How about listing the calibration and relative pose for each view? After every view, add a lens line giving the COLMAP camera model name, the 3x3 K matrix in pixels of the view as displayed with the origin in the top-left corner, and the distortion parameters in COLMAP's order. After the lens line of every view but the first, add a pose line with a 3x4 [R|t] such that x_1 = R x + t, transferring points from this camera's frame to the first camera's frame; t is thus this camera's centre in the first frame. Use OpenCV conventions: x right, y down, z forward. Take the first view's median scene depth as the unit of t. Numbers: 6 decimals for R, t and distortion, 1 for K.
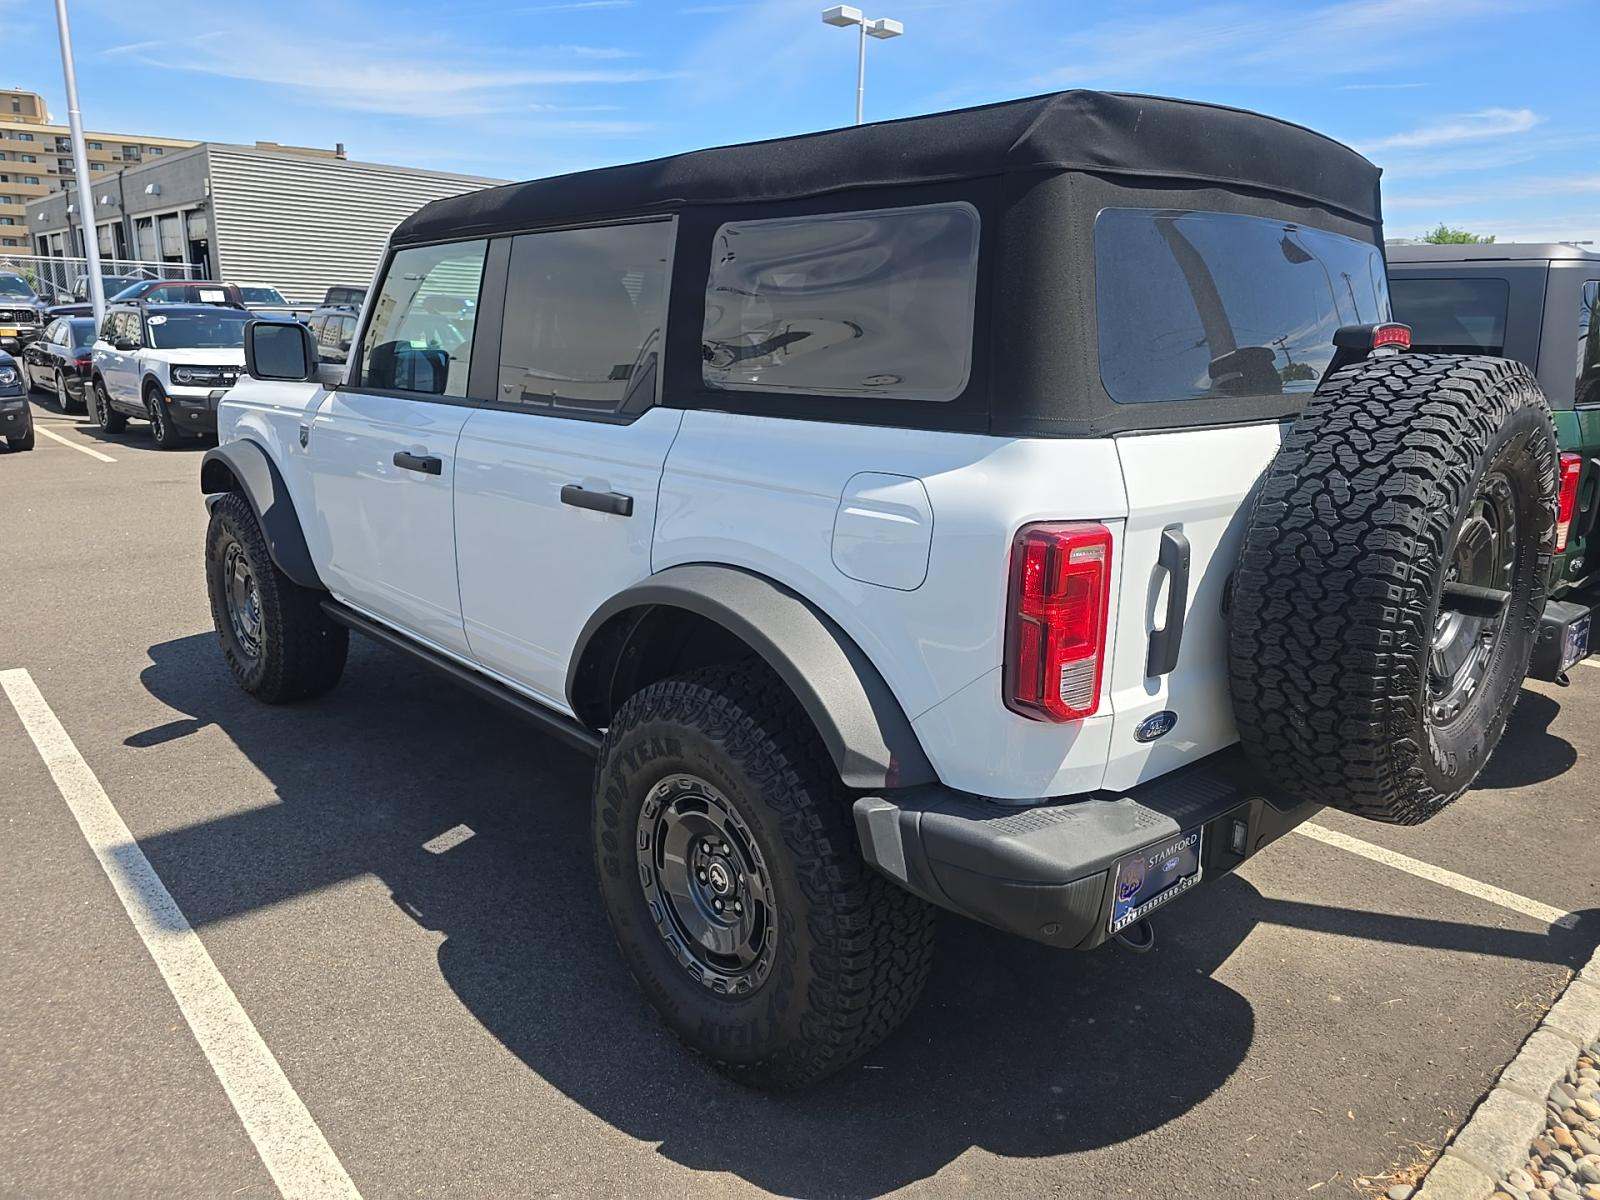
lens RADIAL K [[1102.1, 0, 800.0], [0, 1102.1, 600.0], [0, 0, 1]] dist [0.069792, -0.038449]
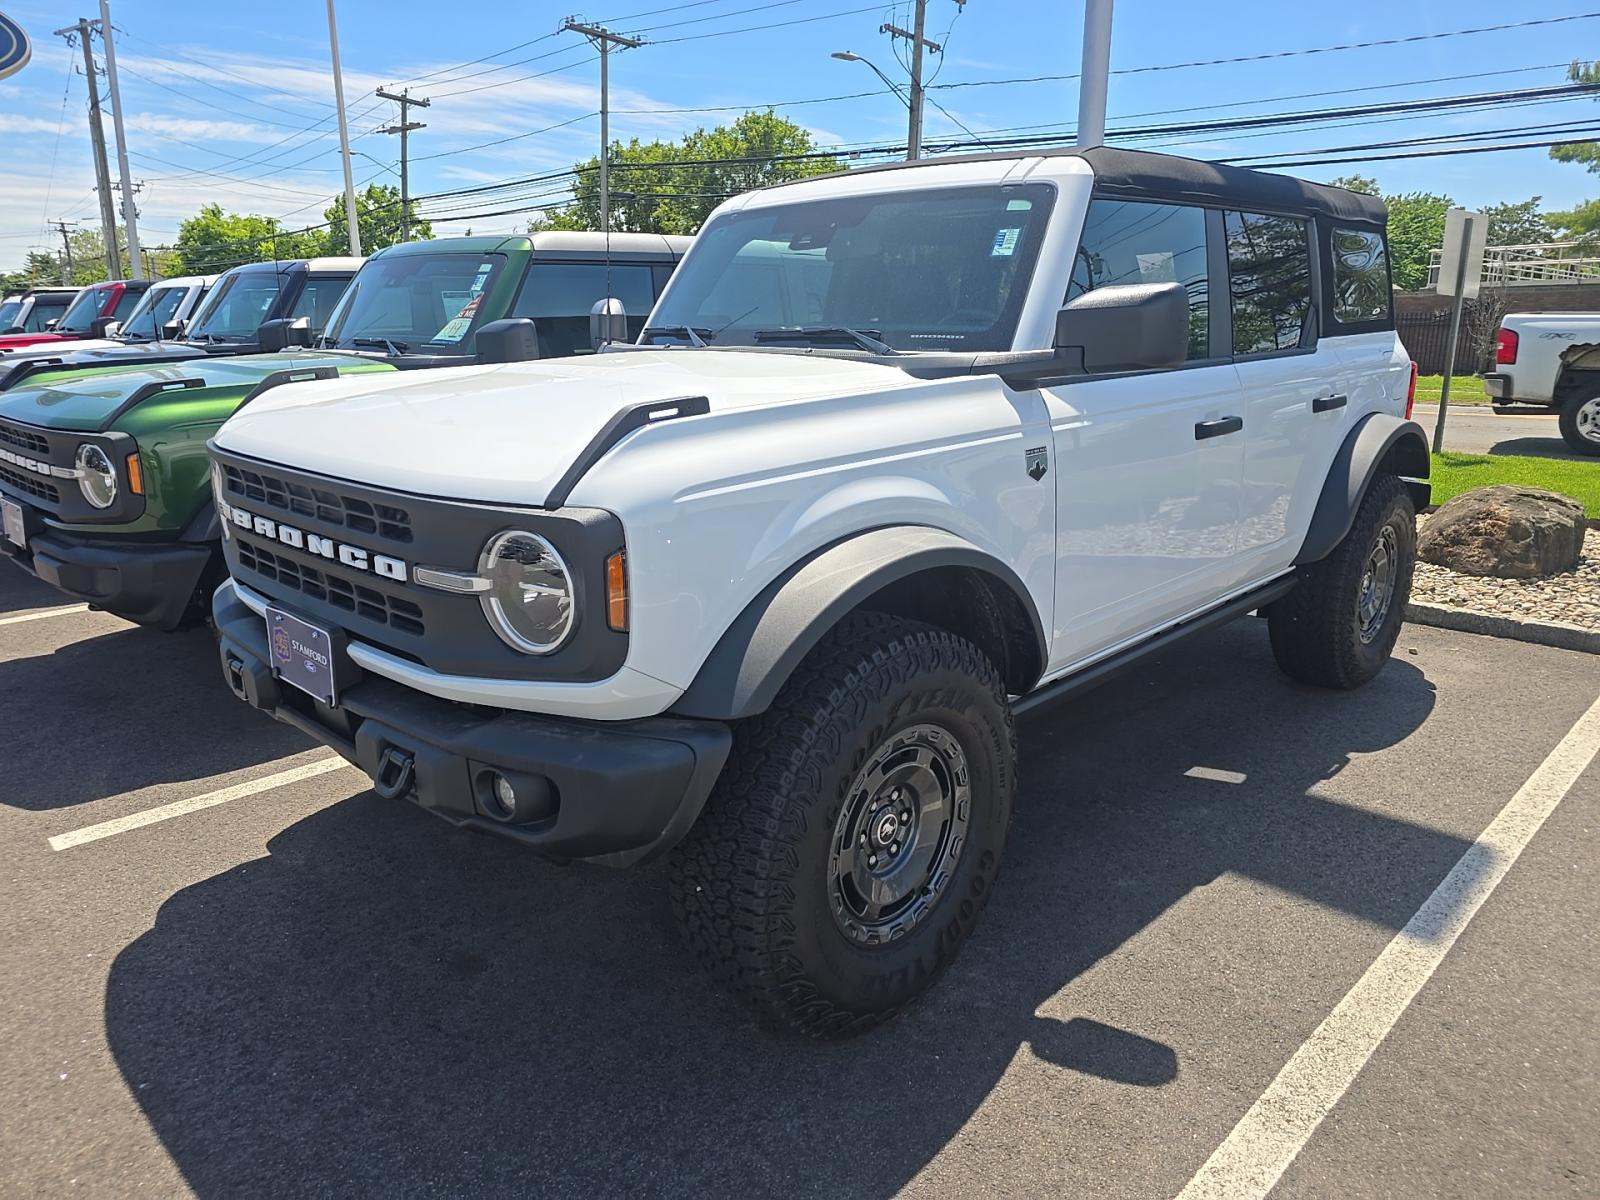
lens RADIAL K [[1102.1, 0, 800.0], [0, 1102.1, 600.0], [0, 0, 1]] dist [0.069792, -0.038449]
pose [[-0.088733, -0.301597, 0.949297, -1.185366], [0.207651, 0.926515, 0.313769, -0.338778], [-0.974170, 0.224965, -0.019585, 1.308026]]
